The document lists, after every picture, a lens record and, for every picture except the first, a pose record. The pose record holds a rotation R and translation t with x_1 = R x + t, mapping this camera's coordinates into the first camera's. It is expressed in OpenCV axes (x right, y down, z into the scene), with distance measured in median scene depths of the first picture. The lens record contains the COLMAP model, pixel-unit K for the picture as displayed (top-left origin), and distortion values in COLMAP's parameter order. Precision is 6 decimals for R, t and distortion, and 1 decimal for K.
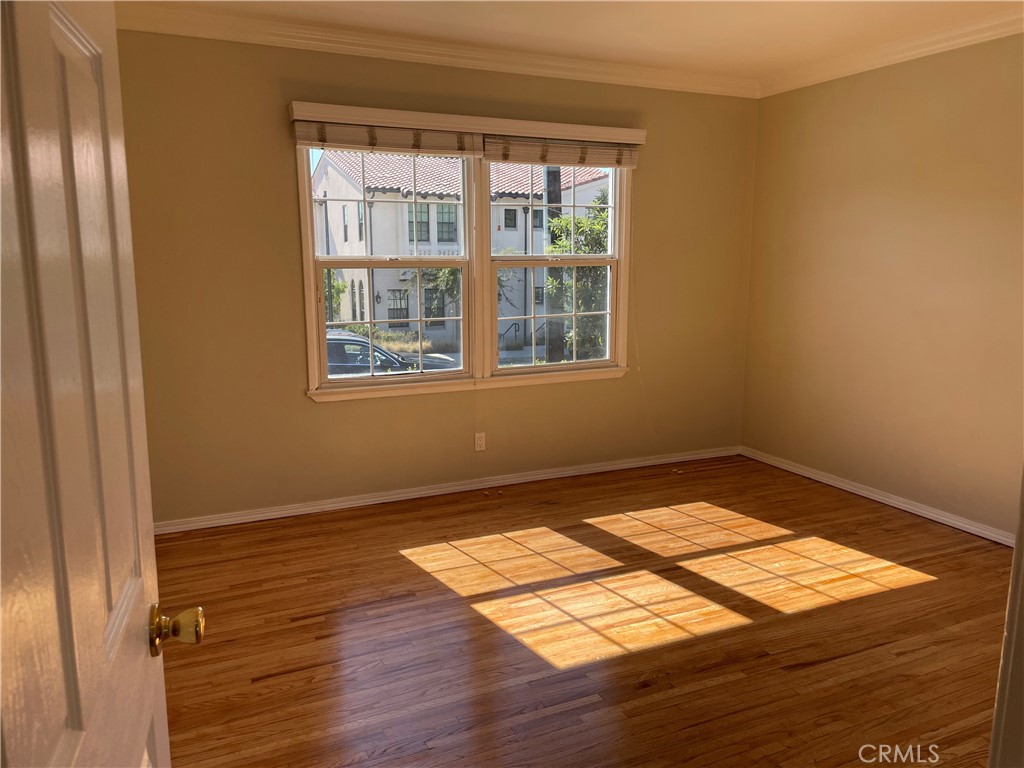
lens RADIAL K [[772.2, 0, 523.1], [0, 772.2, 386.7], [0, 0, 1]] dist [0.091902, -0.112967]
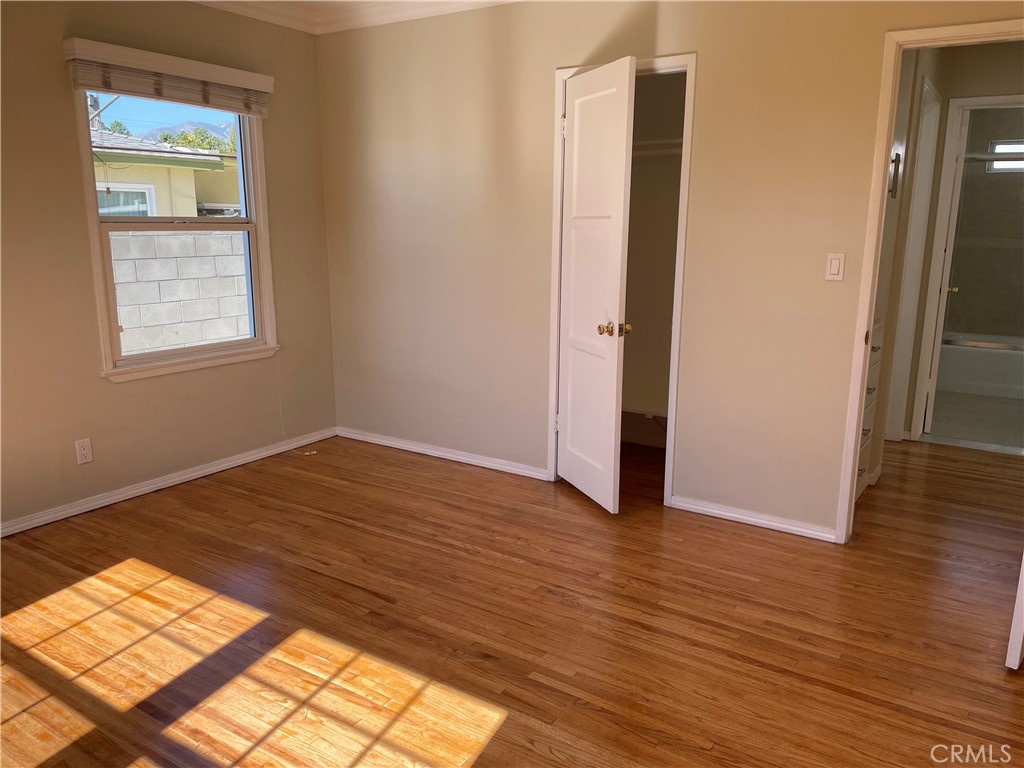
lens RADIAL K [[772.2, 0, 512.1], [0, 772.2, 375.5], [0, 0, 1]] dist [0.091902, -0.112967]
pose [[-0.524664, -0.173420, 0.833459, -0.486468], [0.135133, 0.949653, 0.282663, -0.178912], [-0.840516, 0.260931, -0.474814, 1.064873]]
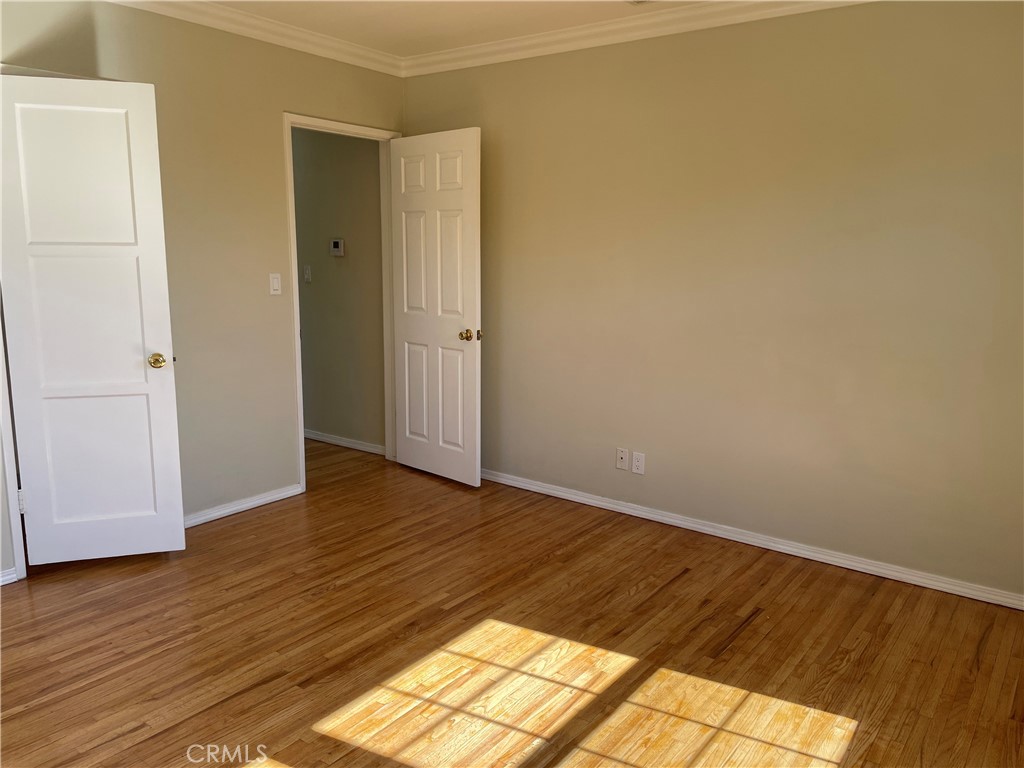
lens RADIAL K [[772.2, 0, 512.4], [0, 772.2, 382.0], [0, 0, 1]] dist [0.091902, -0.112967]
pose [[-0.882291, 0.068302, -0.465723, 0.423391], [-0.092783, 0.944769, 0.314330, -0.260048], [0.461470, 0.320542, -0.827223, 1.503177]]
